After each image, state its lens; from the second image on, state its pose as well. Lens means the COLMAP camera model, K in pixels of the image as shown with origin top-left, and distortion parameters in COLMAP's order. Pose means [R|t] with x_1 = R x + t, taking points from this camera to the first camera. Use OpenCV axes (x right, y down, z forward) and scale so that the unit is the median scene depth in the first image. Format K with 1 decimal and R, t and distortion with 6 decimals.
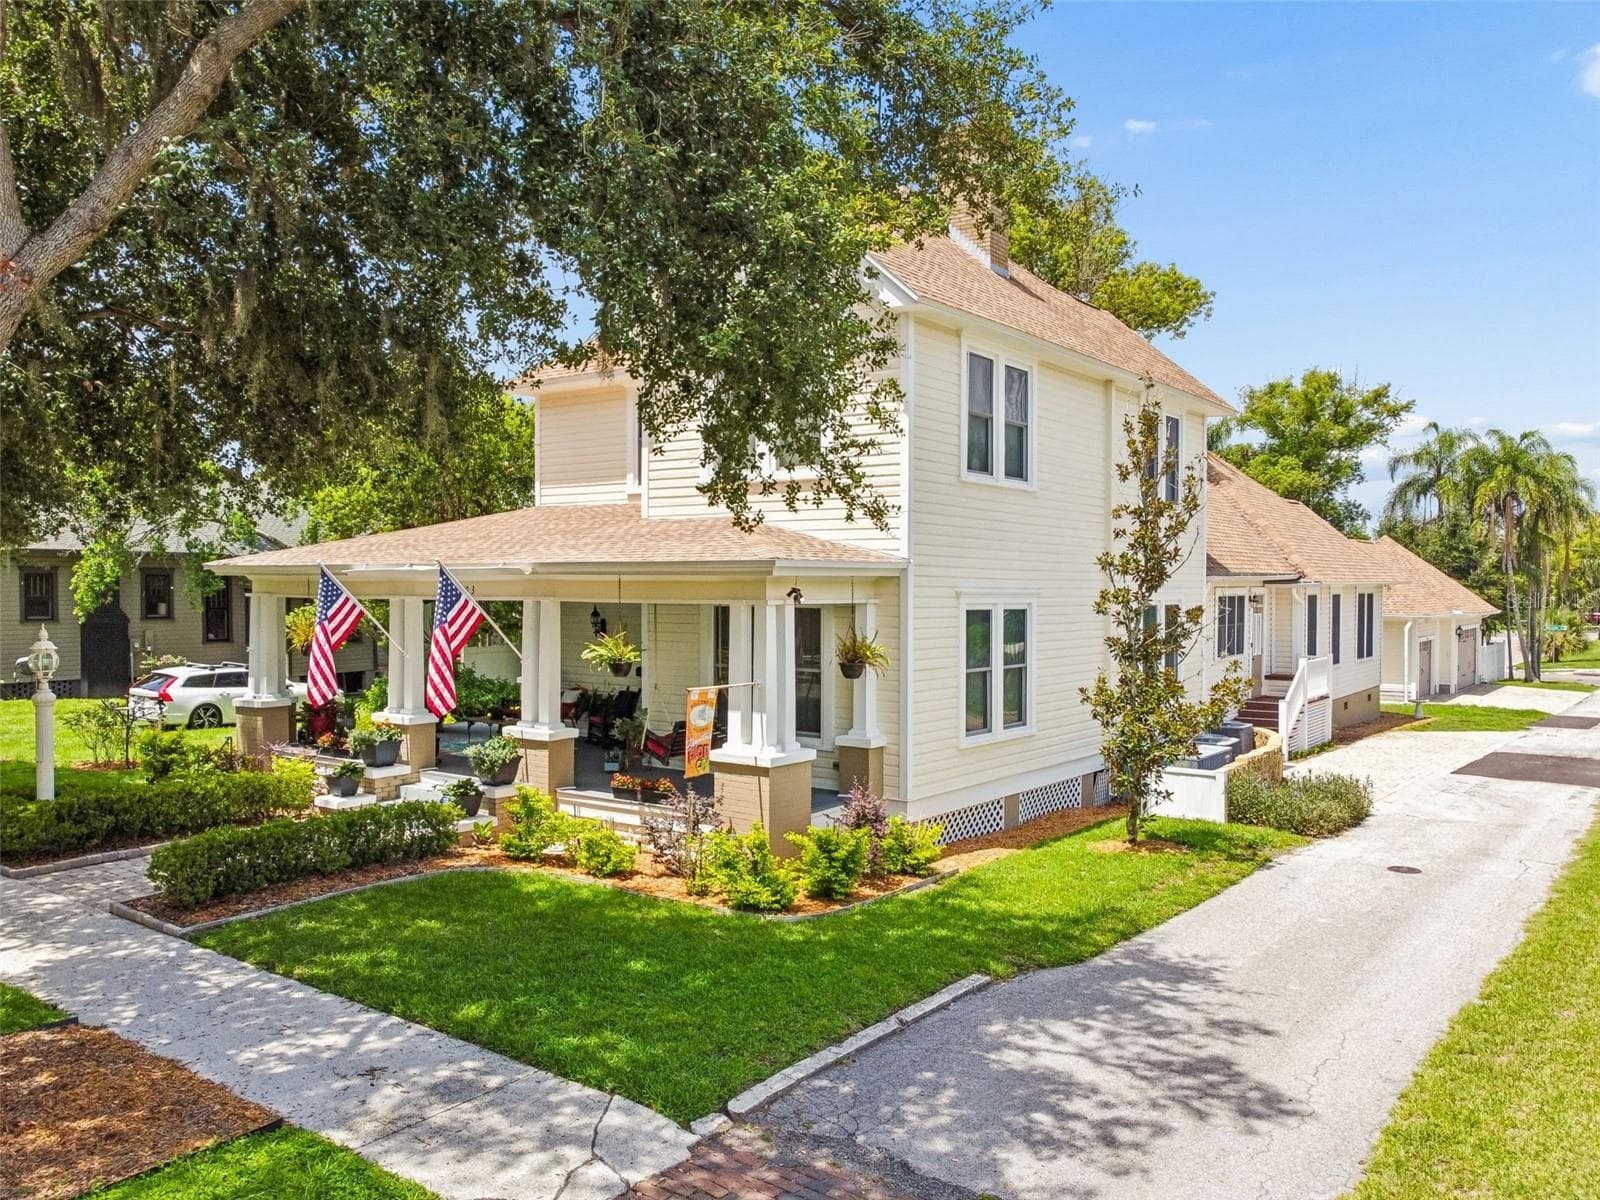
lens RADIAL K [[1228.2, 0, 794.4], [0, 1228.2, 594.1], [0, 0, 1]] dist [-0.046888, 0.050647]
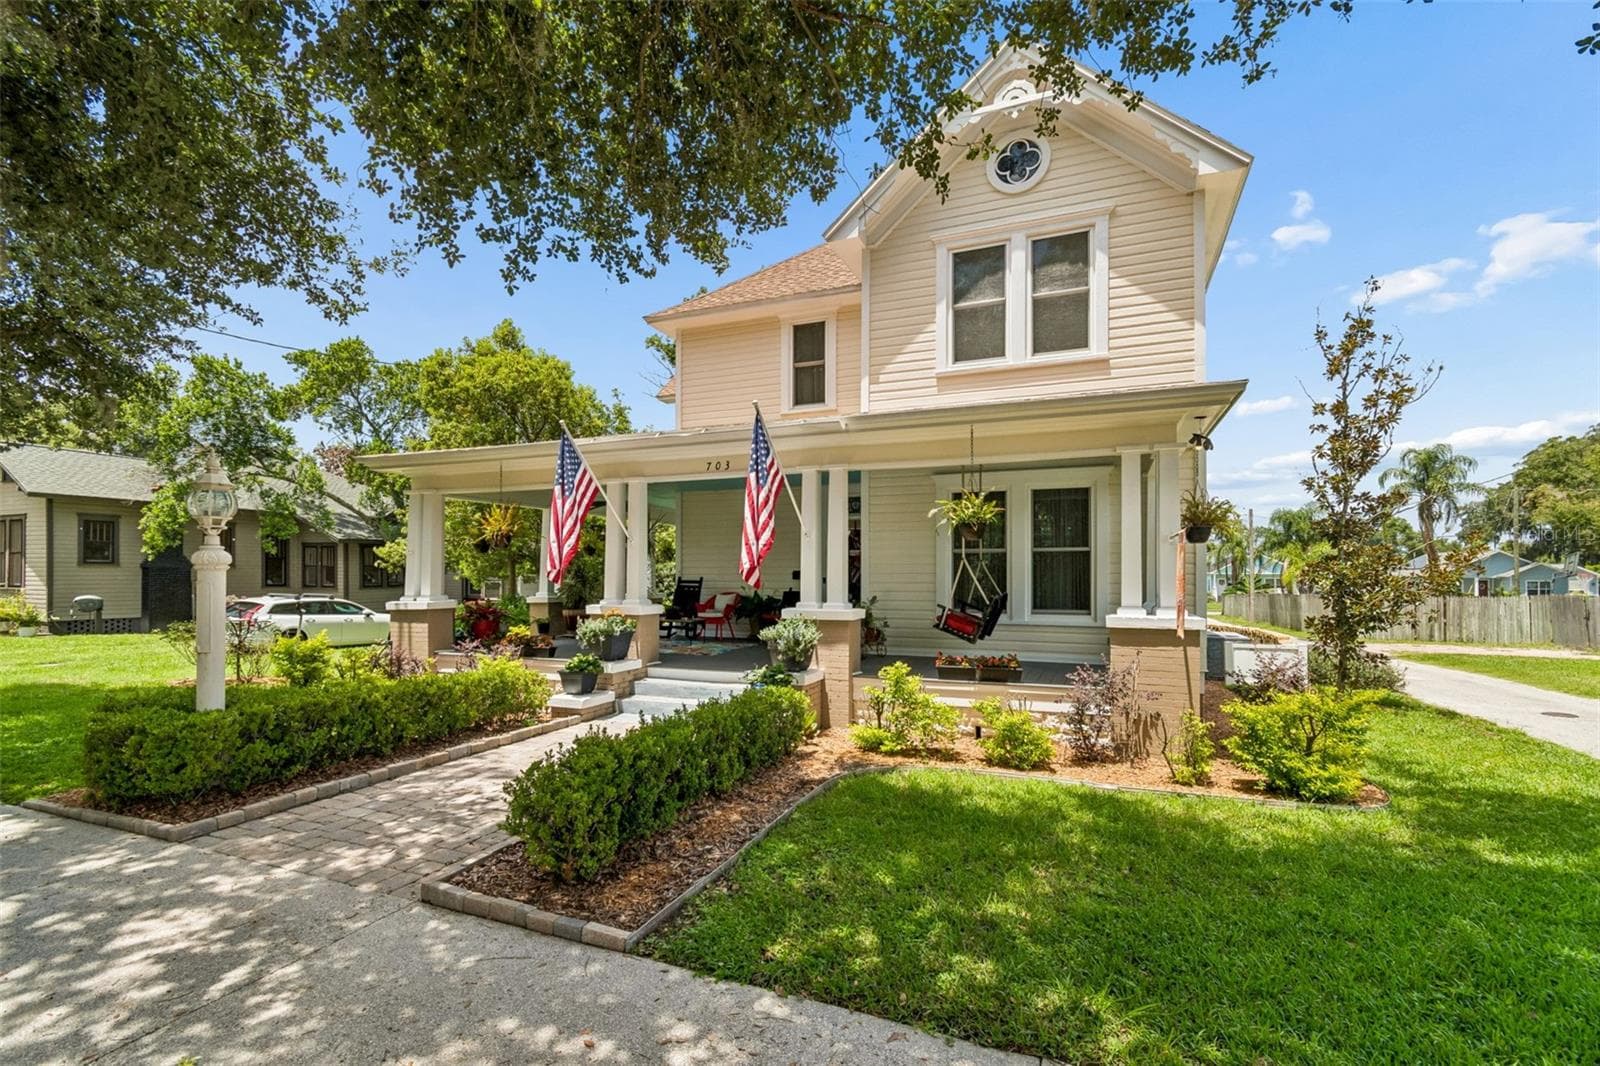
lens RADIAL K [[711.2, 0, 803.3], [0, 711.2, 567.6], [0, 0, 1]] dist [-0.001786, -0.000176]
pose [[0.968920, 0.001850, 0.247365, -0.334999], [0.003120, 0.999801, -0.019702, 0.083536], [-0.247353, 0.019861, 0.968722, 0.453488]]
